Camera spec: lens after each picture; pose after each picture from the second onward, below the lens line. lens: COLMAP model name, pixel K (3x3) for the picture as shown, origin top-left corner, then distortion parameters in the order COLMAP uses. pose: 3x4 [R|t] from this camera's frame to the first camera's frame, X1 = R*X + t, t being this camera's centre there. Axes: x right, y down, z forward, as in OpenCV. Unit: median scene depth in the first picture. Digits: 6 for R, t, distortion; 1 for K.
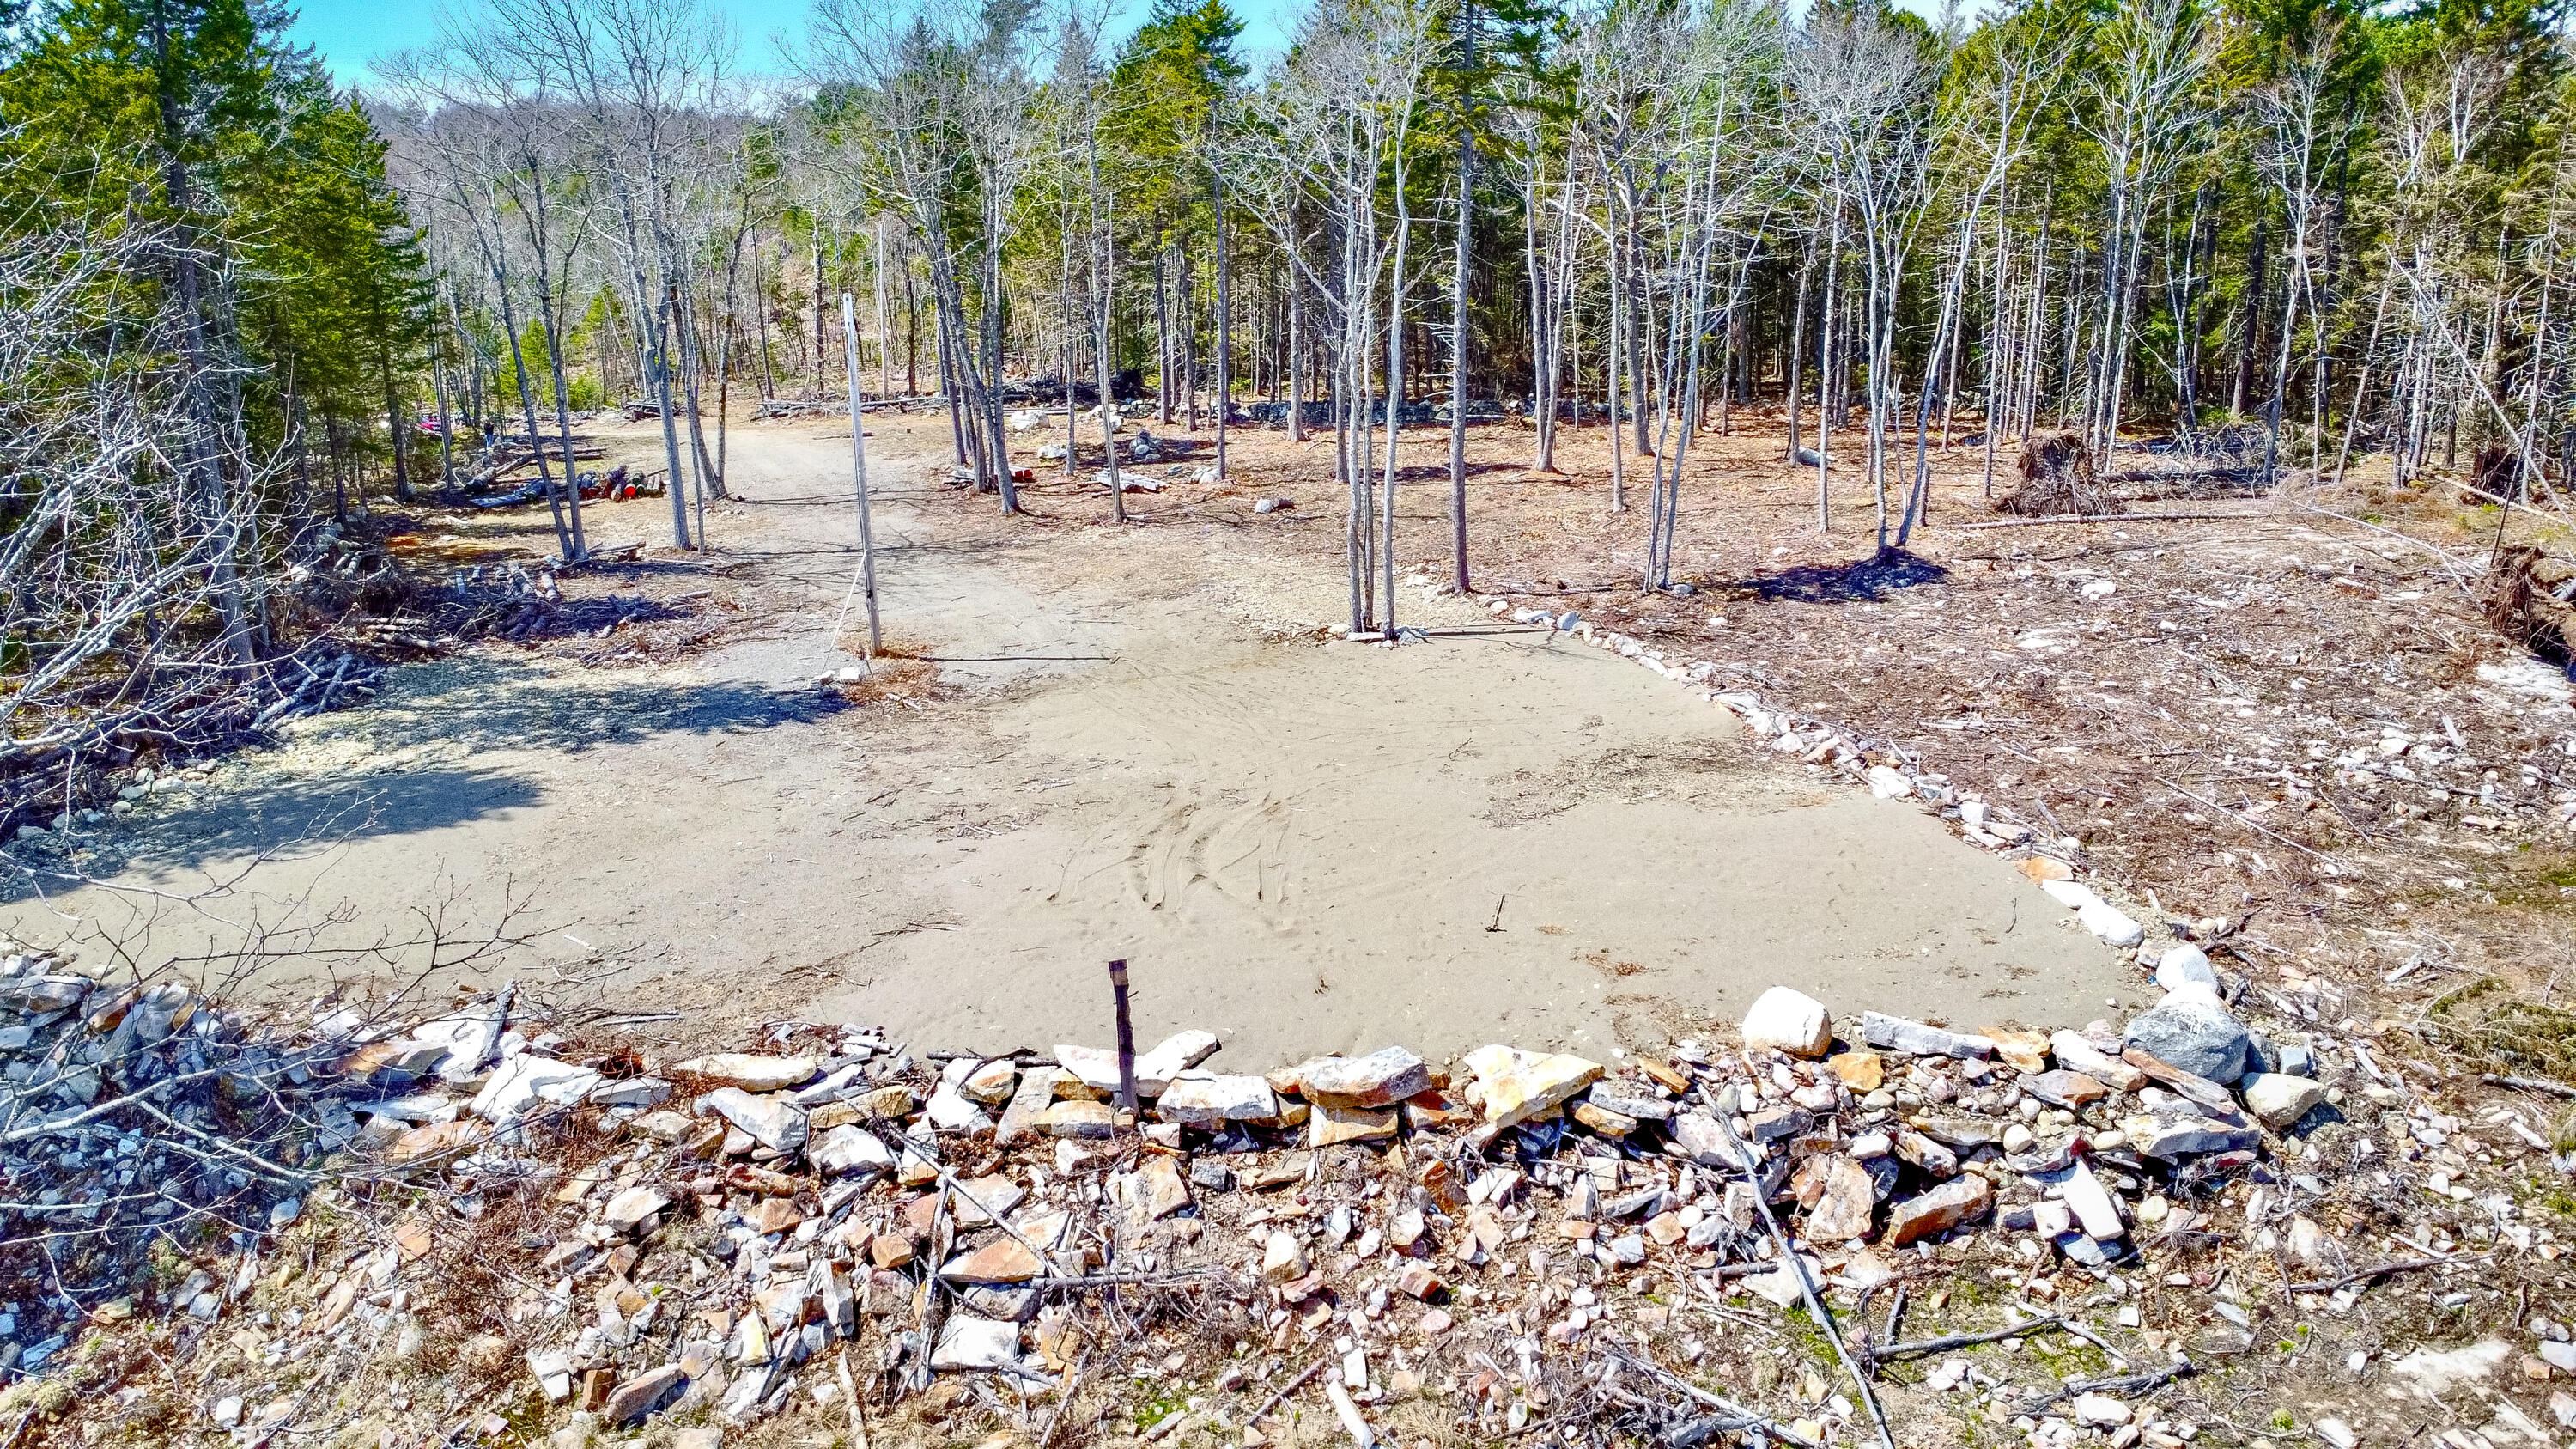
lens RADIAL K [[1870.6, 0, 1292.7], [0, 1870.6, 724.8], [0, 0, 1]] dist [-0.020084, -0.020463]
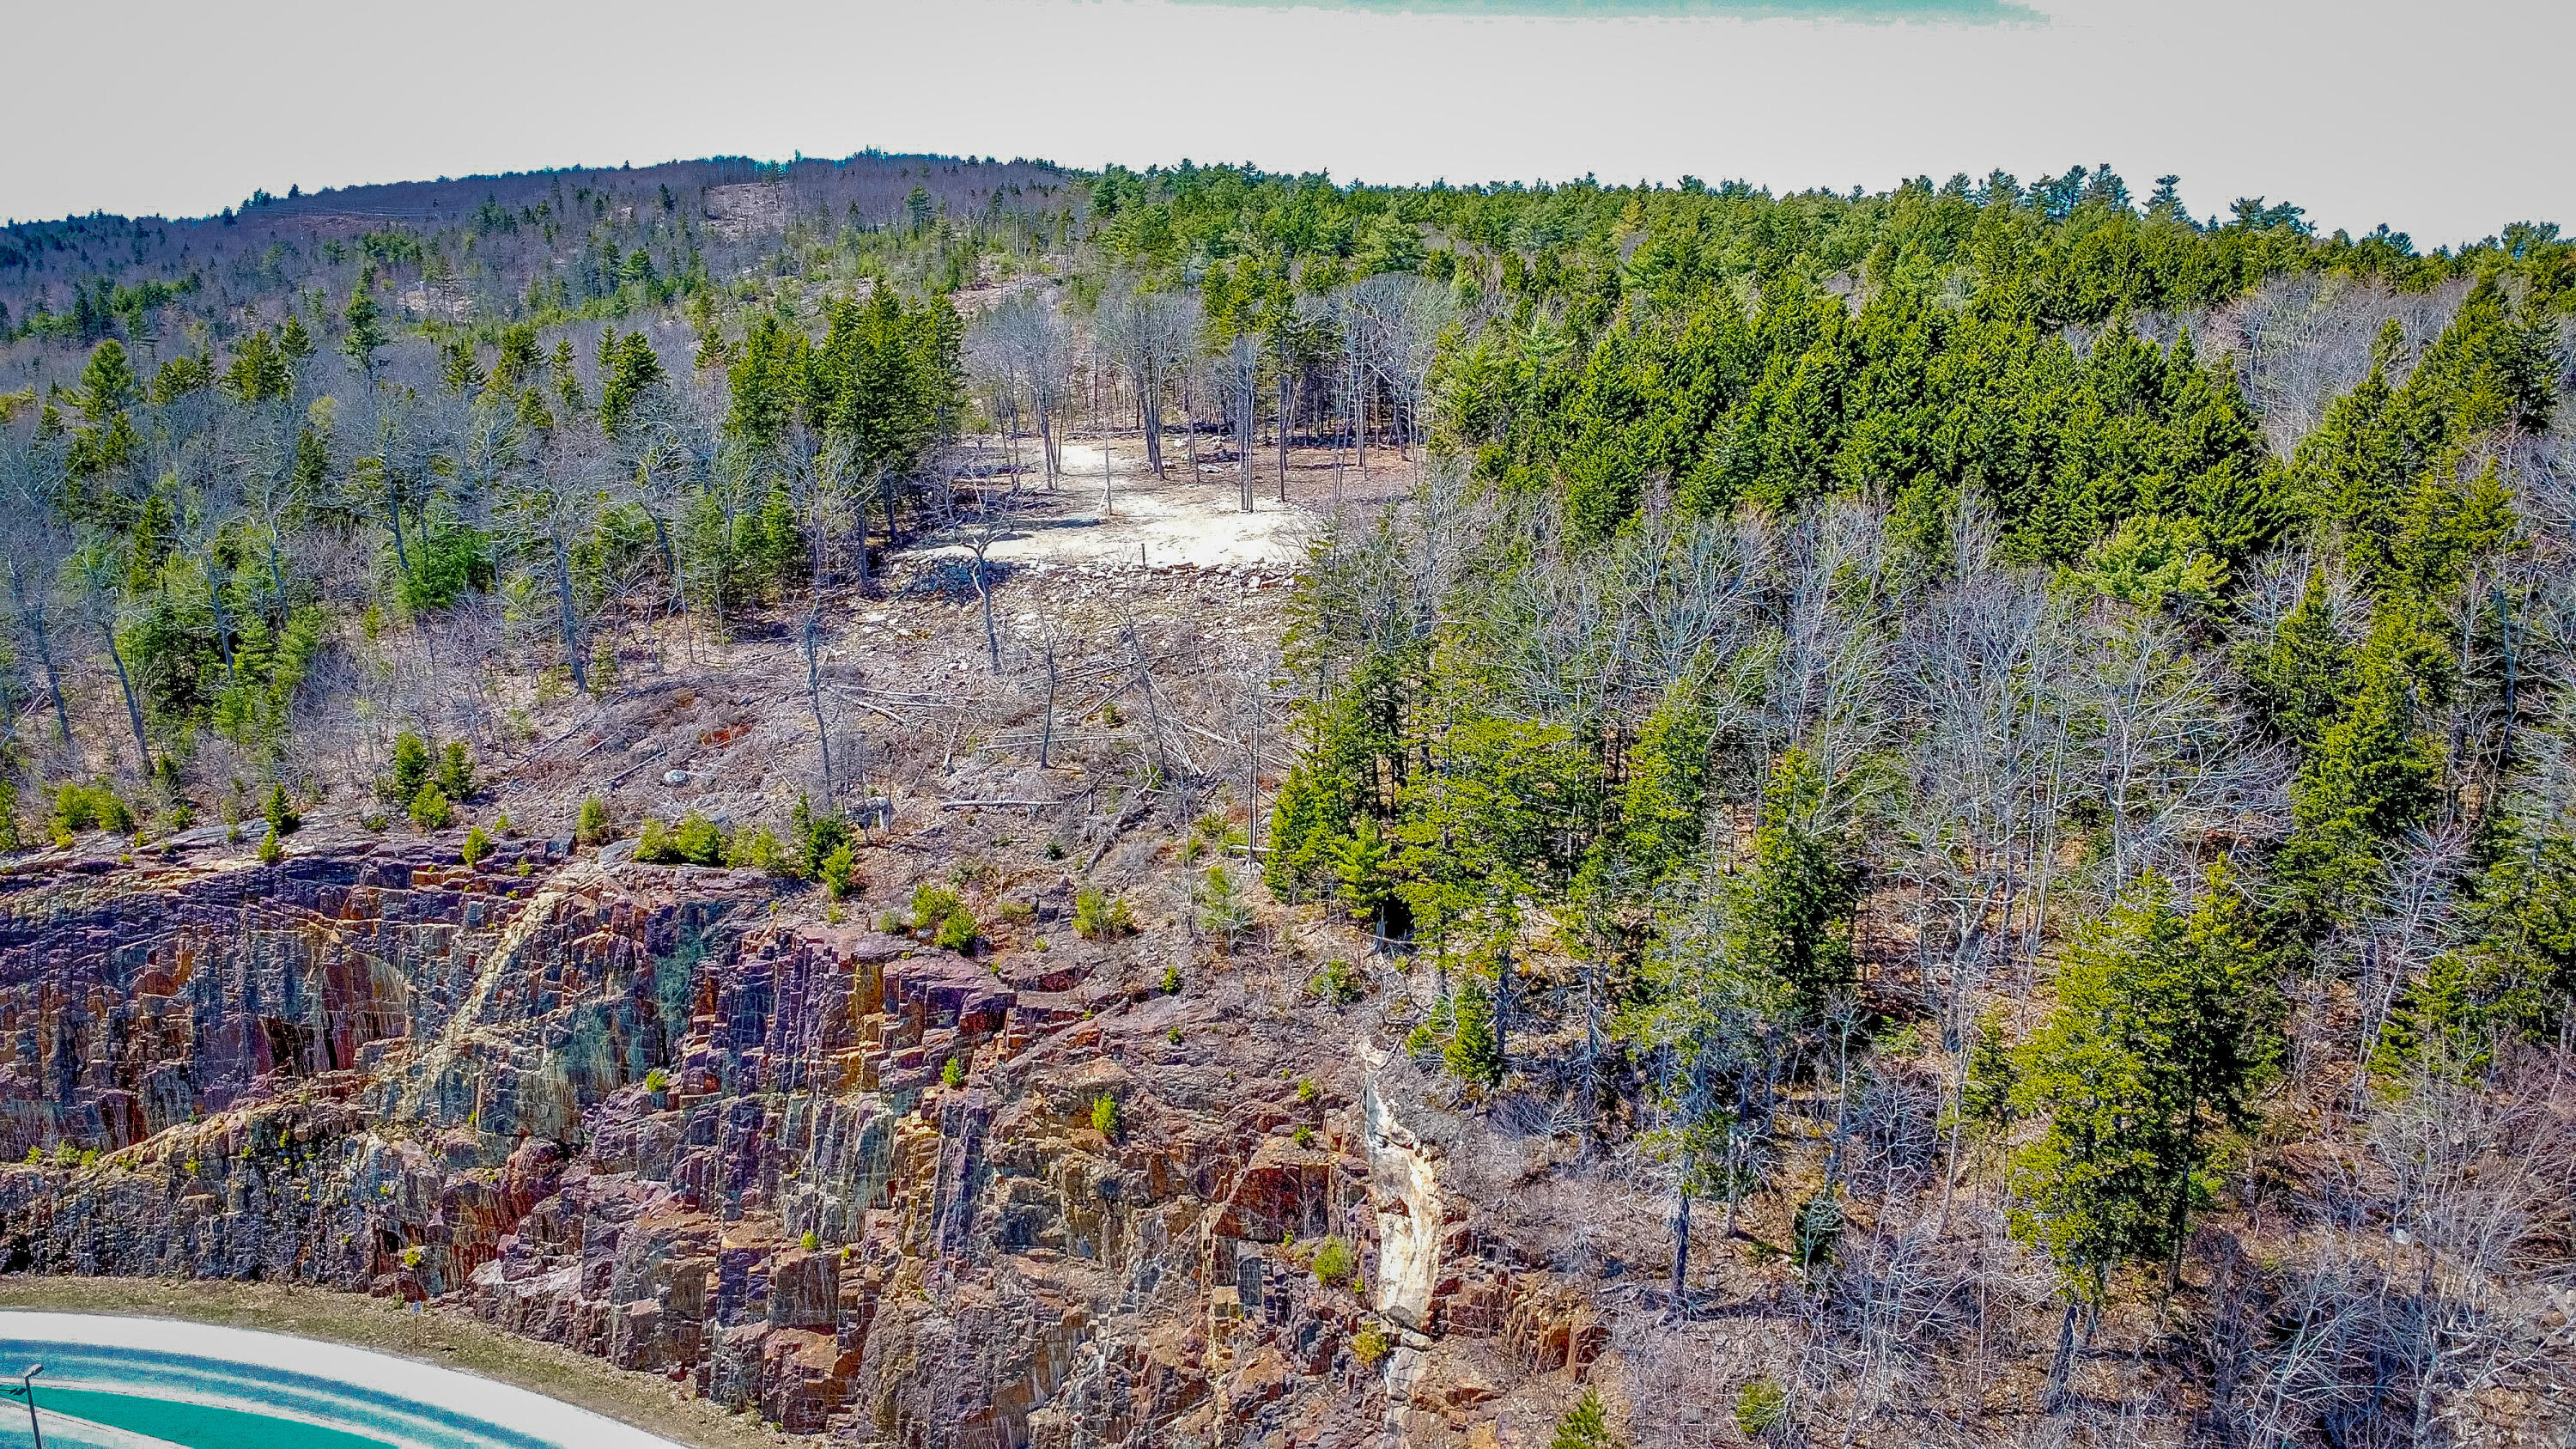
lens RADIAL K [[1870.6, 0, 1292.7], [0, 1870.6, 724.8], [0, 0, 1]] dist [-0.020084, -0.020463]
pose [[0.990483, 0.026554, -0.135053, 0.522593], [-0.026149, 0.999647, 0.004767, 0.285658], [0.135131, -0.001190, 0.990827, -2.115554]]
